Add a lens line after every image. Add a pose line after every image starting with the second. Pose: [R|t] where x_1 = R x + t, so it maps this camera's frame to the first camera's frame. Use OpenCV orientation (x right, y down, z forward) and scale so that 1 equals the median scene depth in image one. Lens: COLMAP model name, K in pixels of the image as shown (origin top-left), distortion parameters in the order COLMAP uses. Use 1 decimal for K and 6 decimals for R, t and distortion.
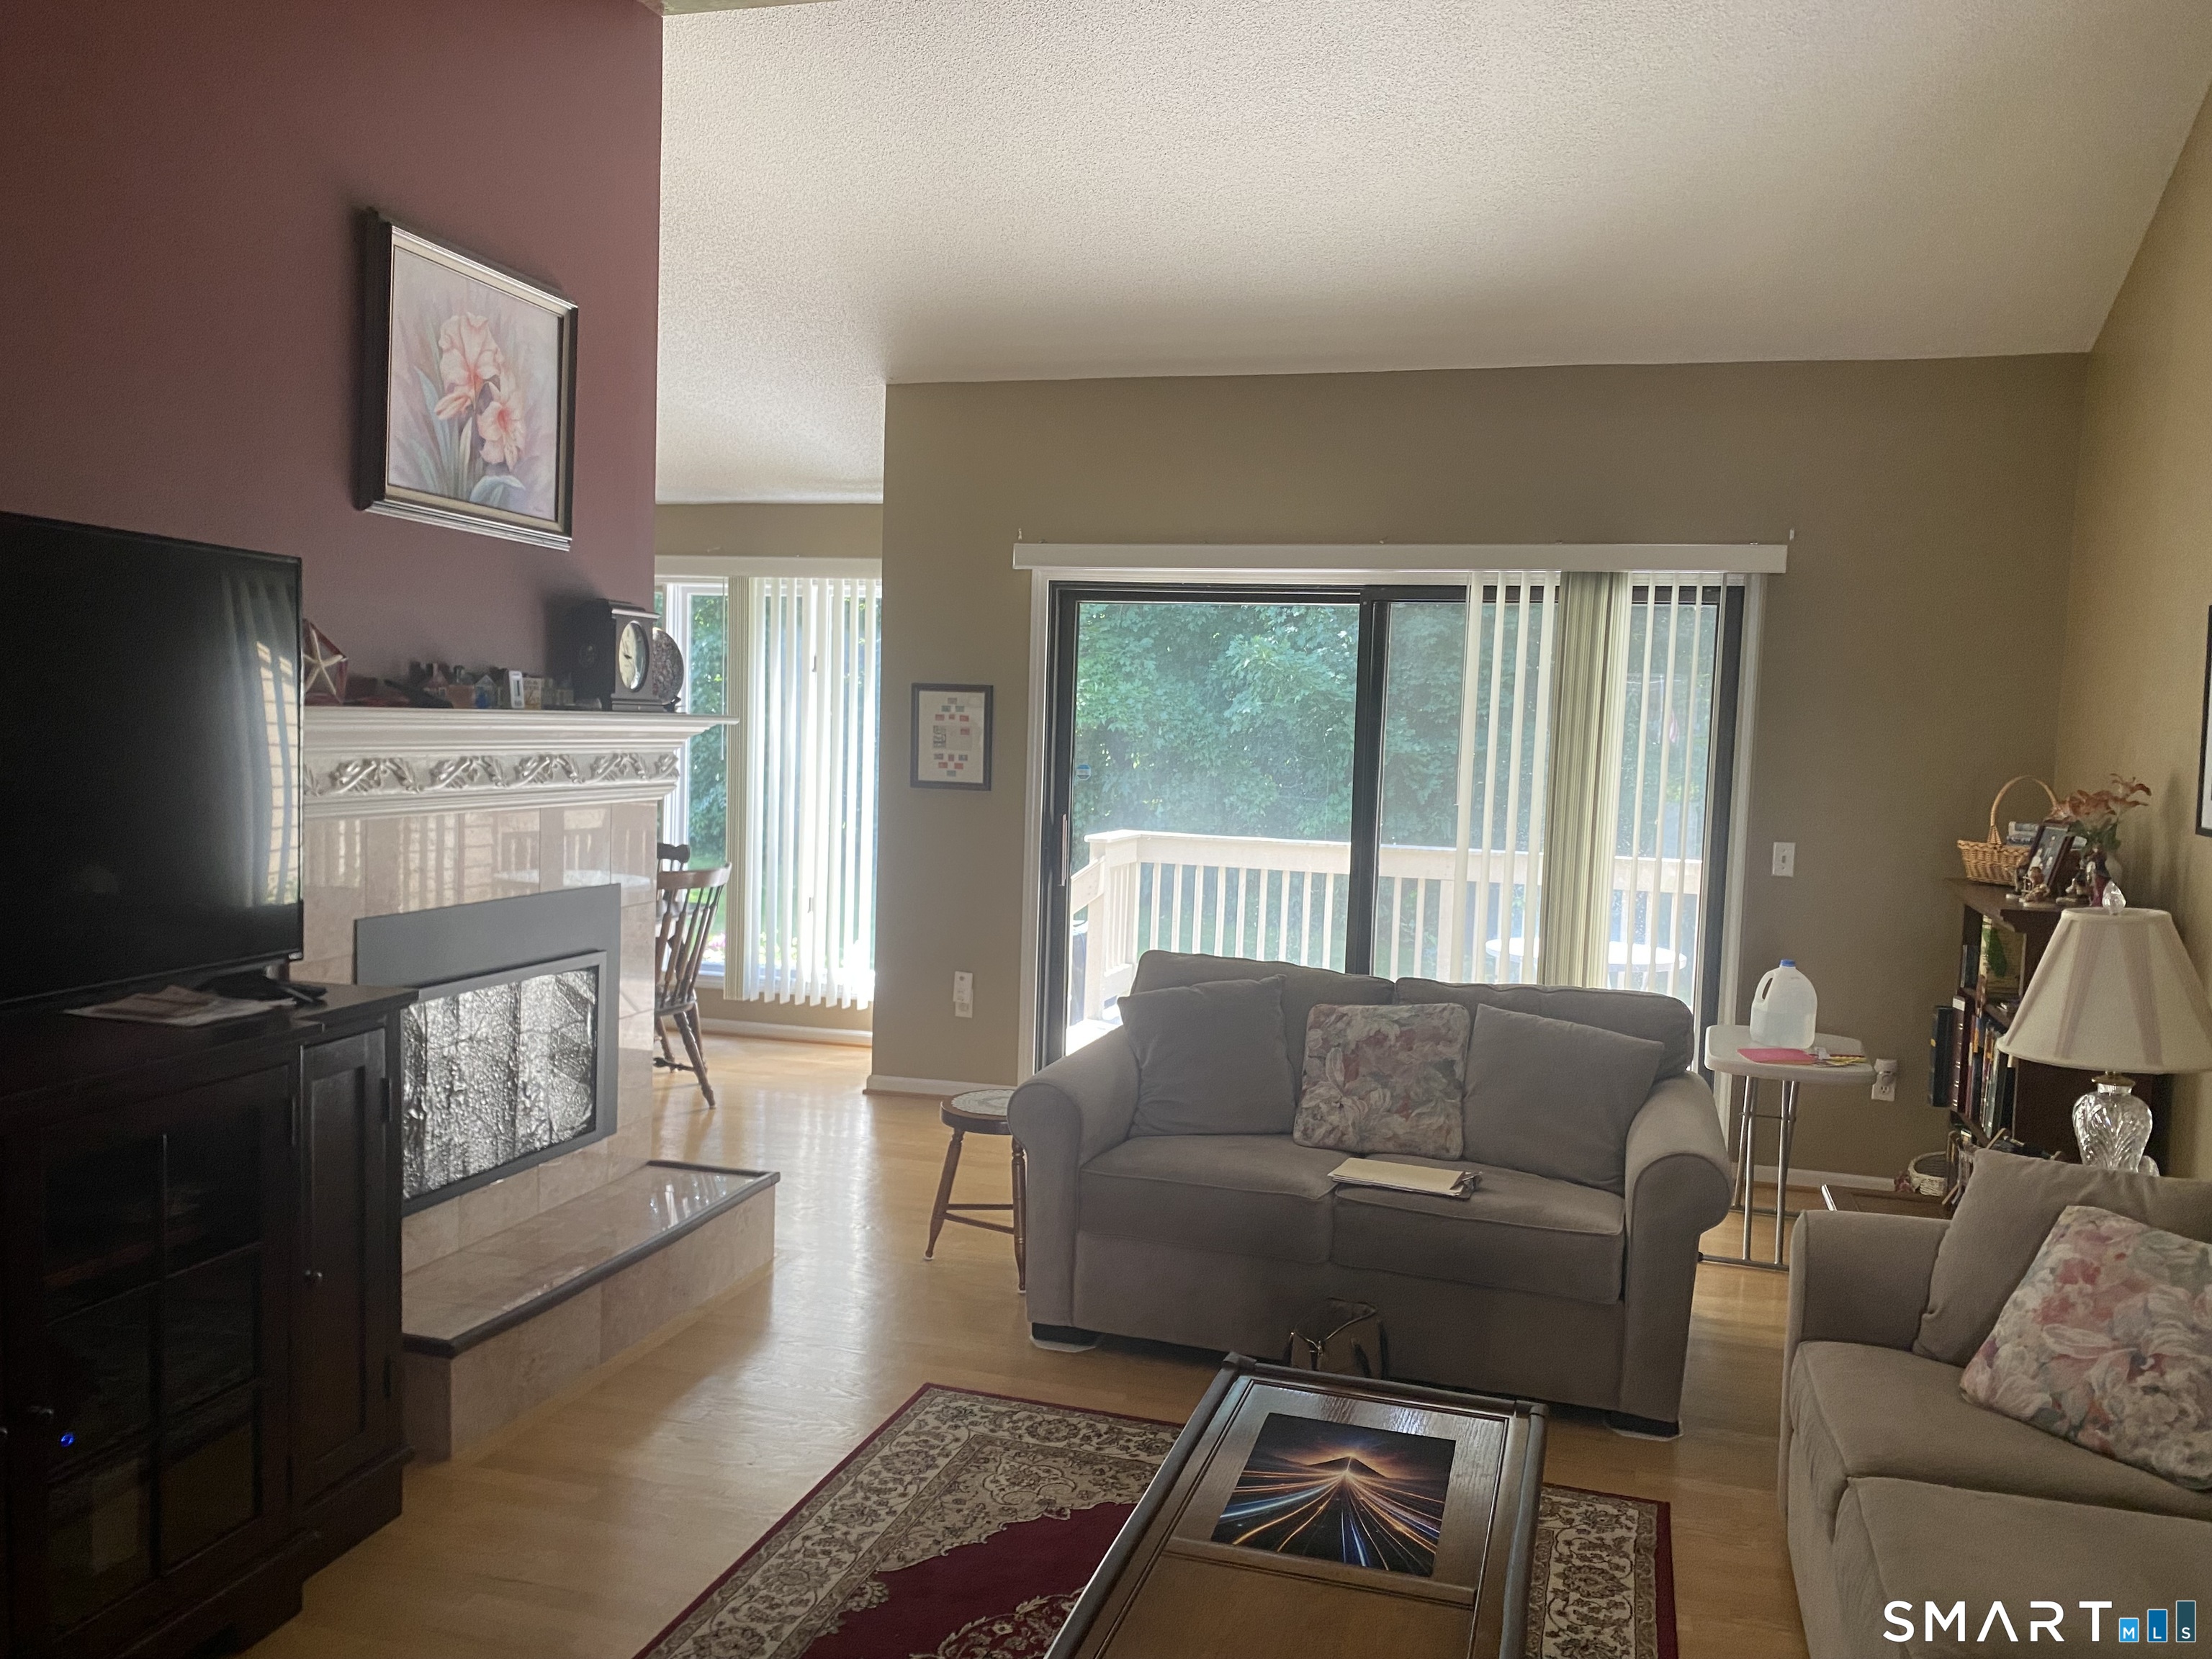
lens RADIAL K [[1674.1, 0, 1107.2], [0, 1674.1, 838.5], [0, 0, 1]] dist [0.039357, -0.038568]
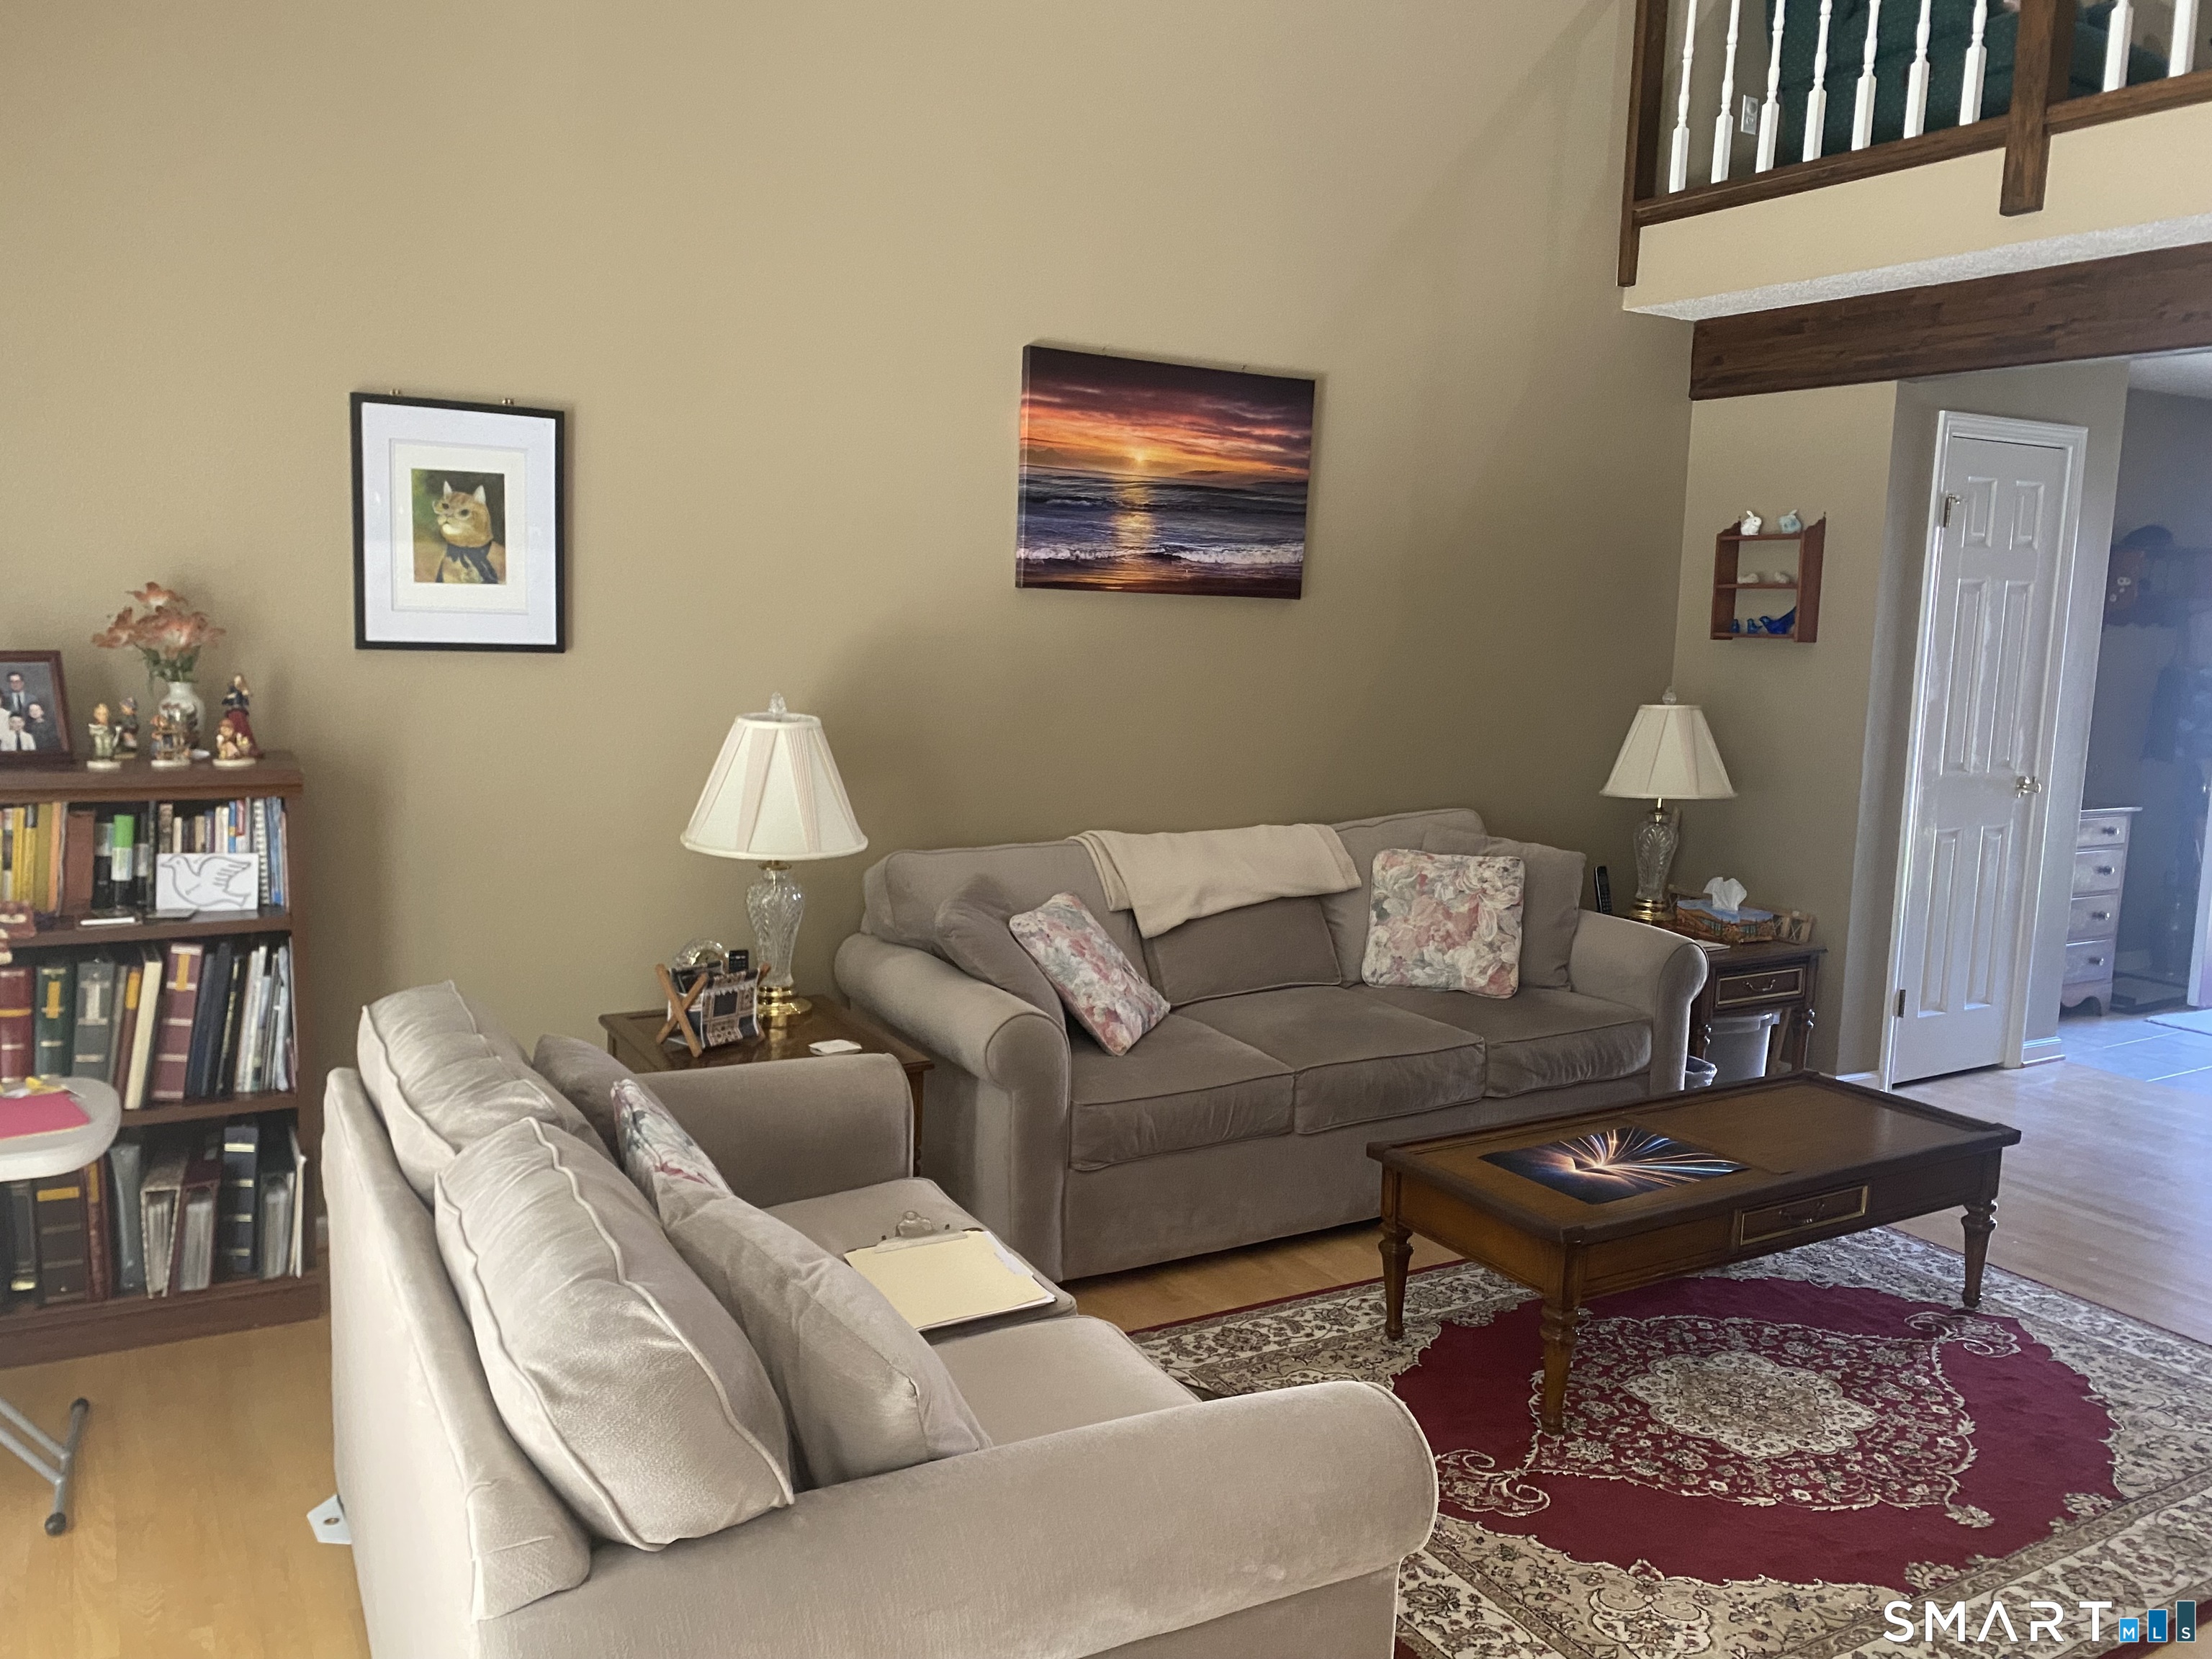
lens RADIAL K [[1674.1, 0, 1121.3], [0, 1674.1, 826.8], [0, 0, 1]] dist [0.039357, -0.038568]
pose [[-0.727530, -0.146585, 0.670234, -0.251697], [-0.004530, 0.977914, 0.208960, -0.091594], [-0.686061, 0.148988, -0.712125, 1.262208]]
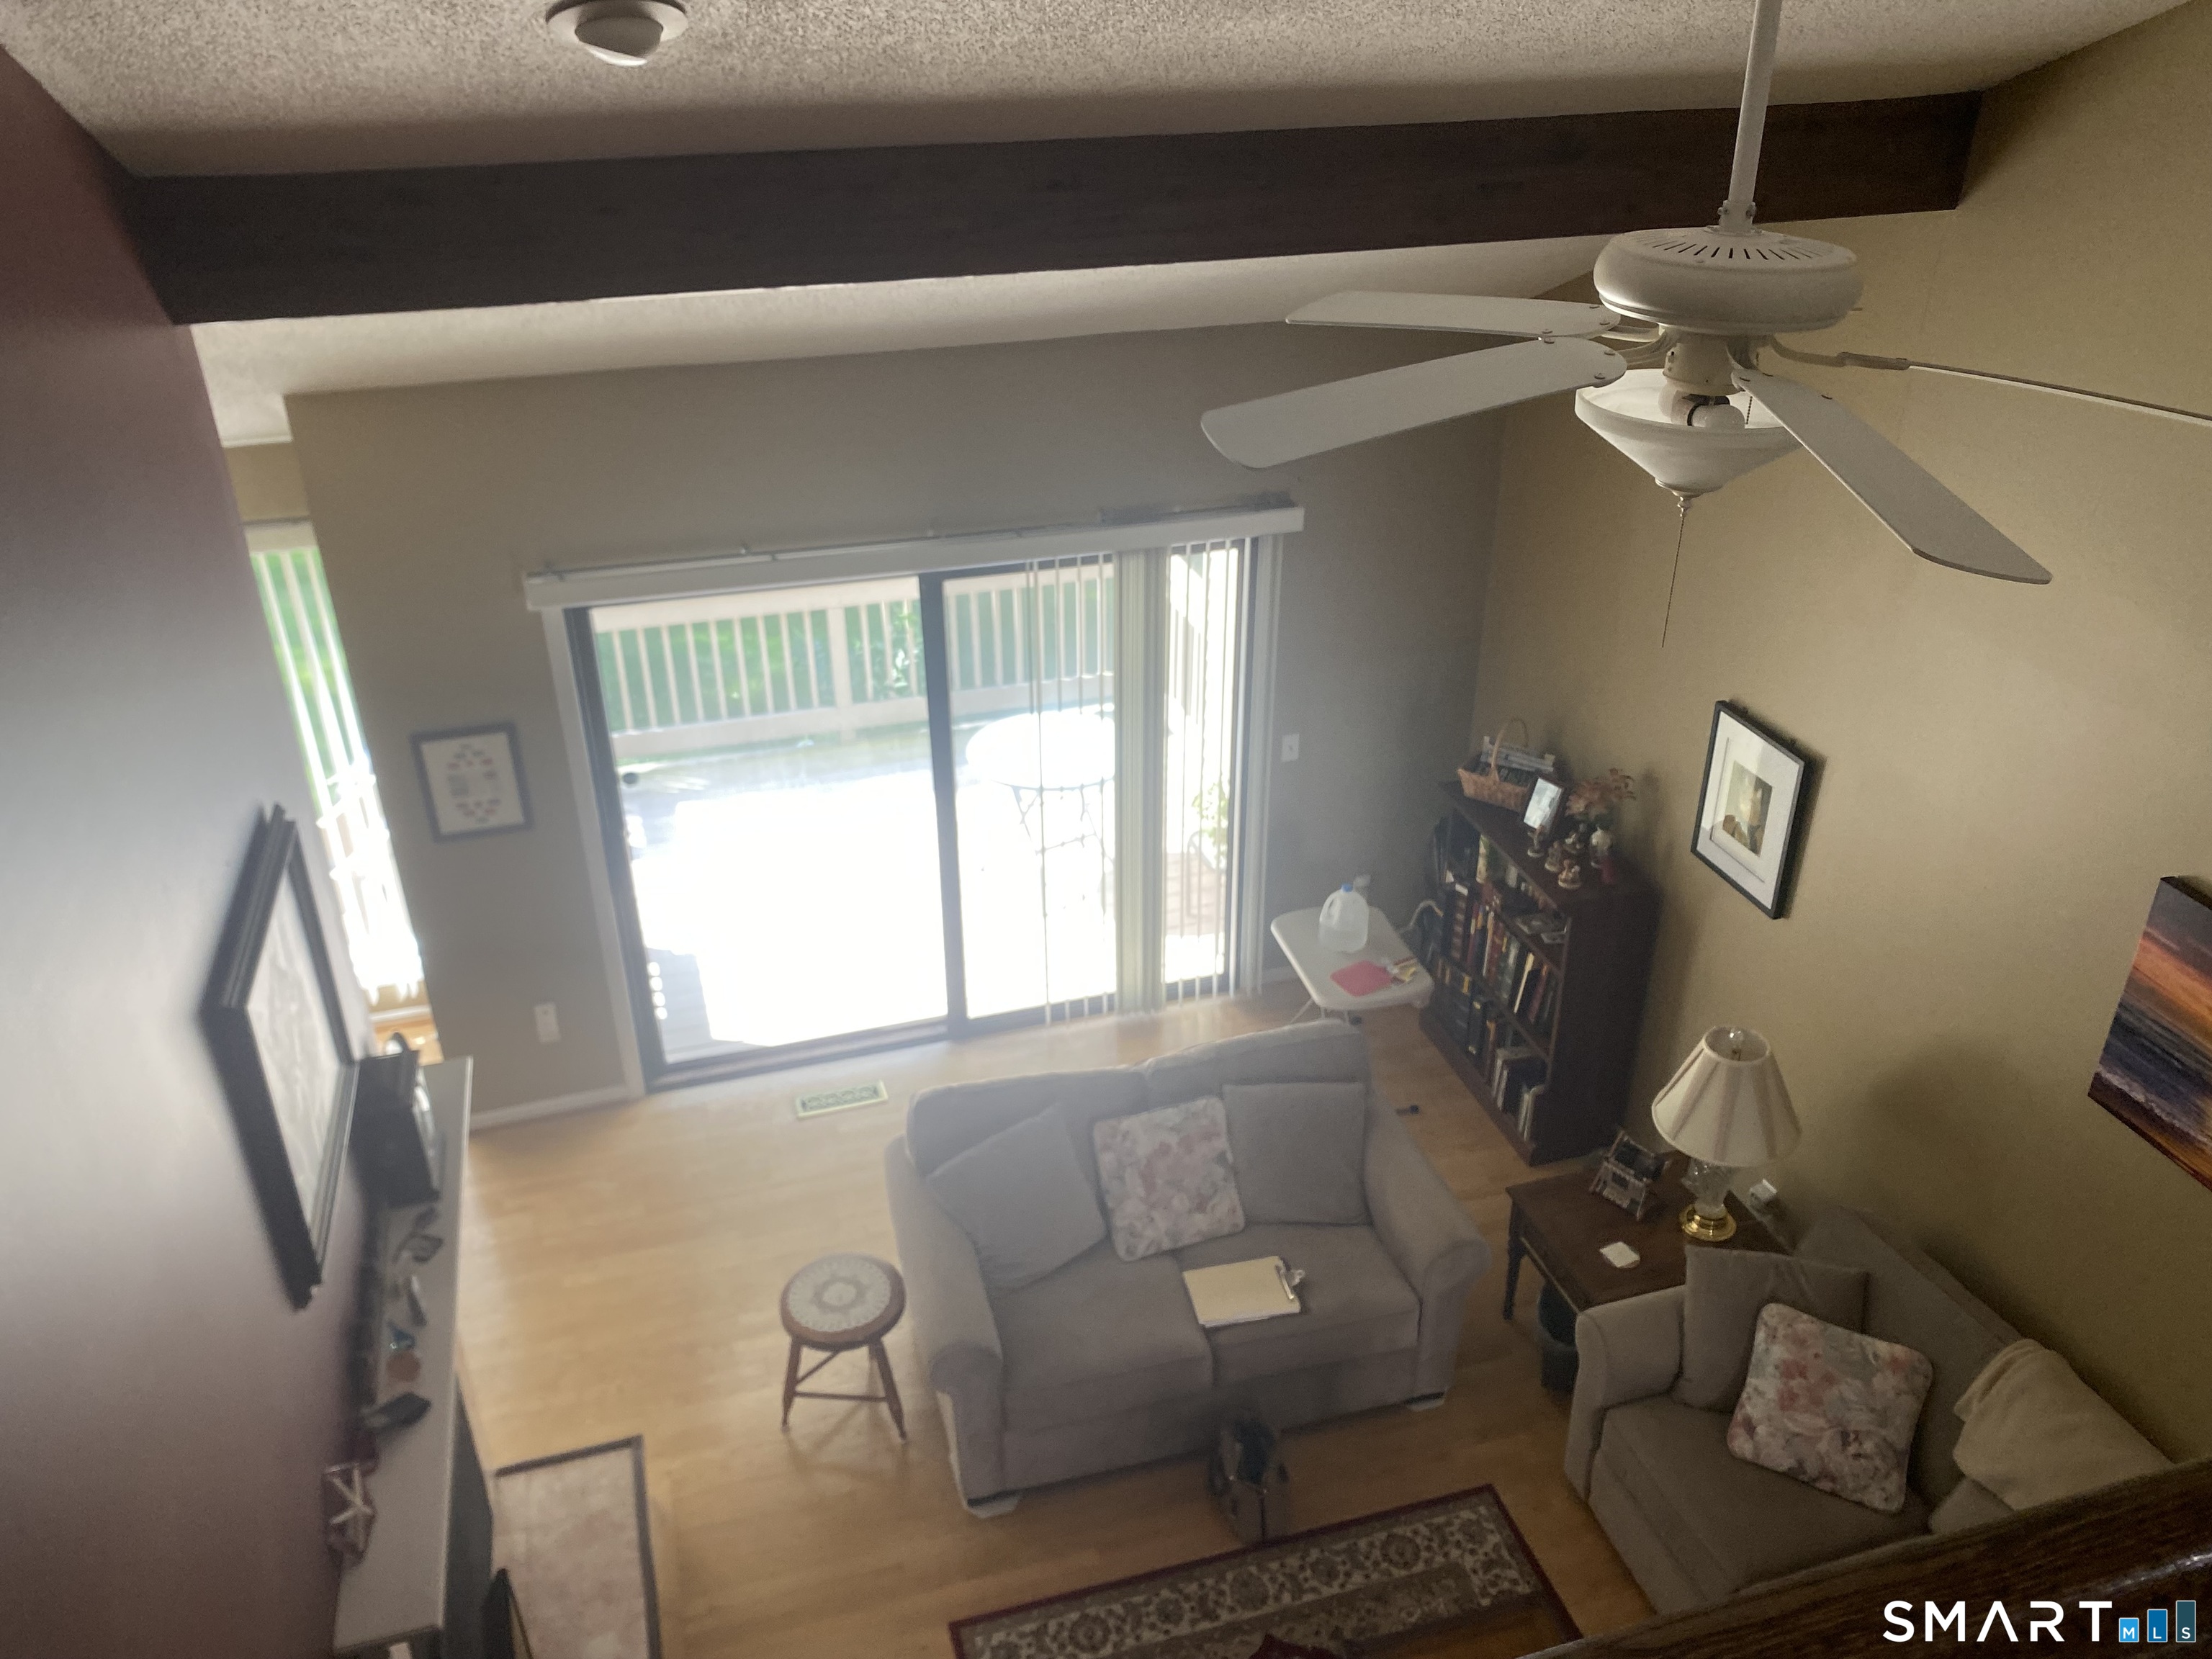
lens RADIAL K [[1674.1, 0, 1117.7], [0, 1674.1, 843.0], [0, 0, 1]] dist [0.039357, -0.038568]
pose [[0.828875, -0.300651, 0.471778, -0.353543], [0.067578, 0.890948, 0.449049, -0.601278], [-0.555337, -0.340324, 0.758802, 0.202183]]
